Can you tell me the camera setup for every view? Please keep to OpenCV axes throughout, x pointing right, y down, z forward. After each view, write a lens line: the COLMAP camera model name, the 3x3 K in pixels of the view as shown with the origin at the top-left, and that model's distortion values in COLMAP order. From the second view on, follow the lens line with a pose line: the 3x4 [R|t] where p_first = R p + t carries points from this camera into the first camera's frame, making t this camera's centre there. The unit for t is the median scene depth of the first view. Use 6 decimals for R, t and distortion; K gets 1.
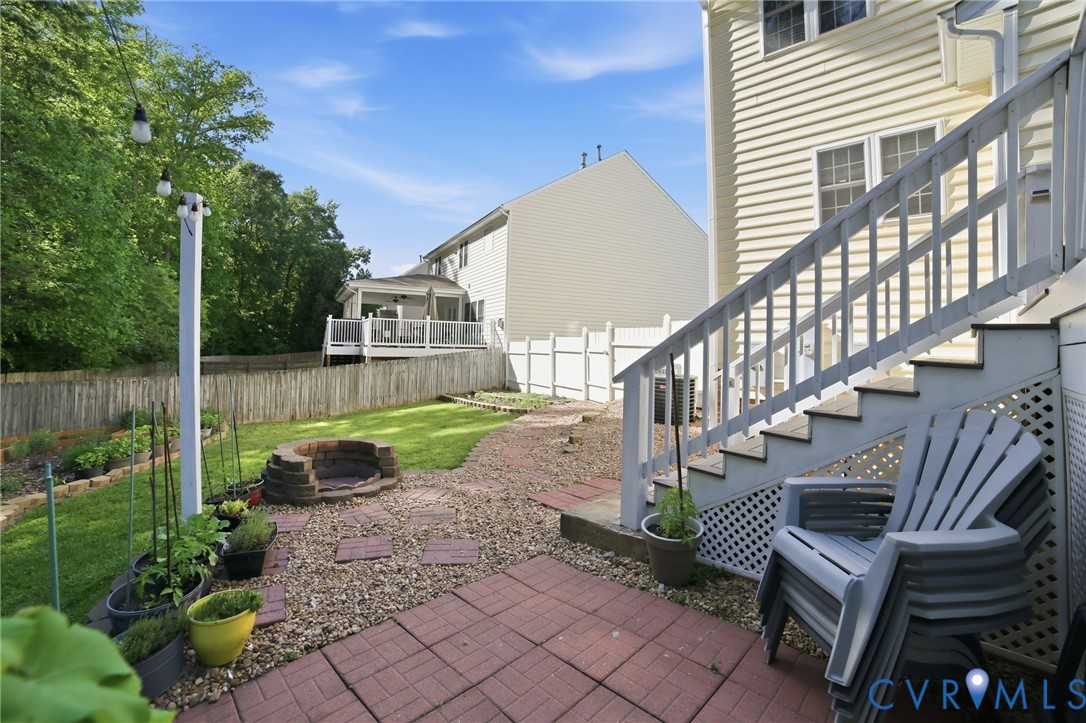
lens RADIAL K [[477.7, 0, 542.3], [0, 477.7, 337.1], [0, 0, 1]] dist [0.000126, 0.000054]
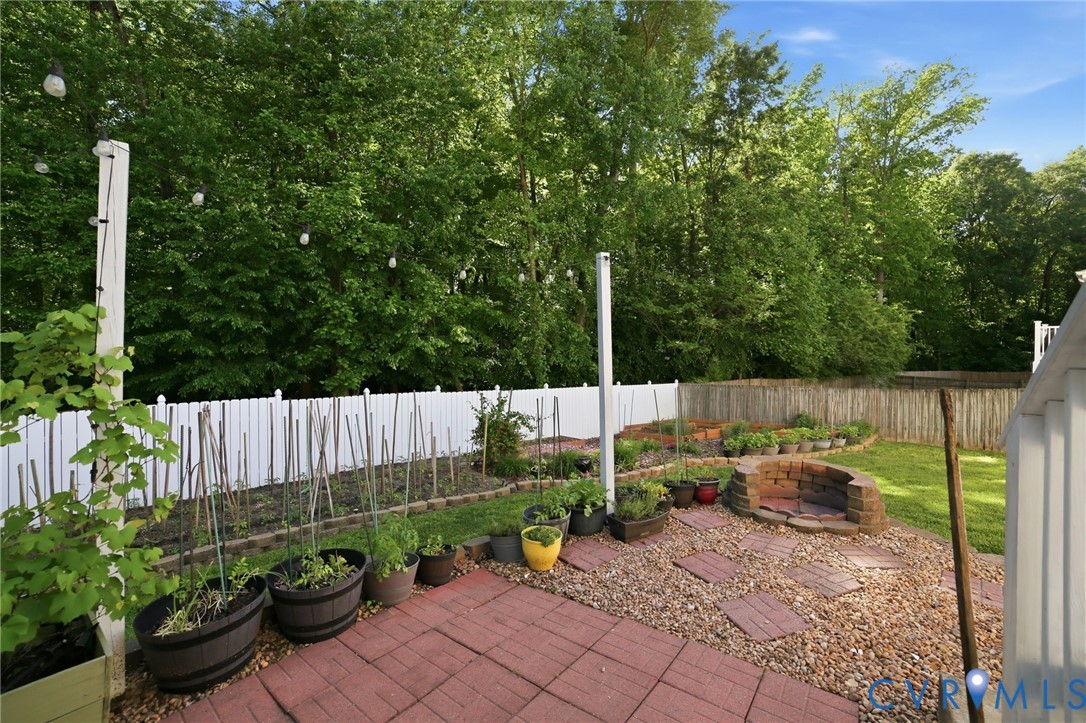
lens RADIAL K [[458.5, 0, 543.0], [0, 458.5, 361.5], [0, 0, 1]] dist [-0.023144, 0.000326]
pose [[0.193719, 0.008195, -0.981023, 0.113914], [0.012850, 0.999858, 0.010890, 0.000600], [0.980973, -0.014716, 0.193587, 0.113816]]
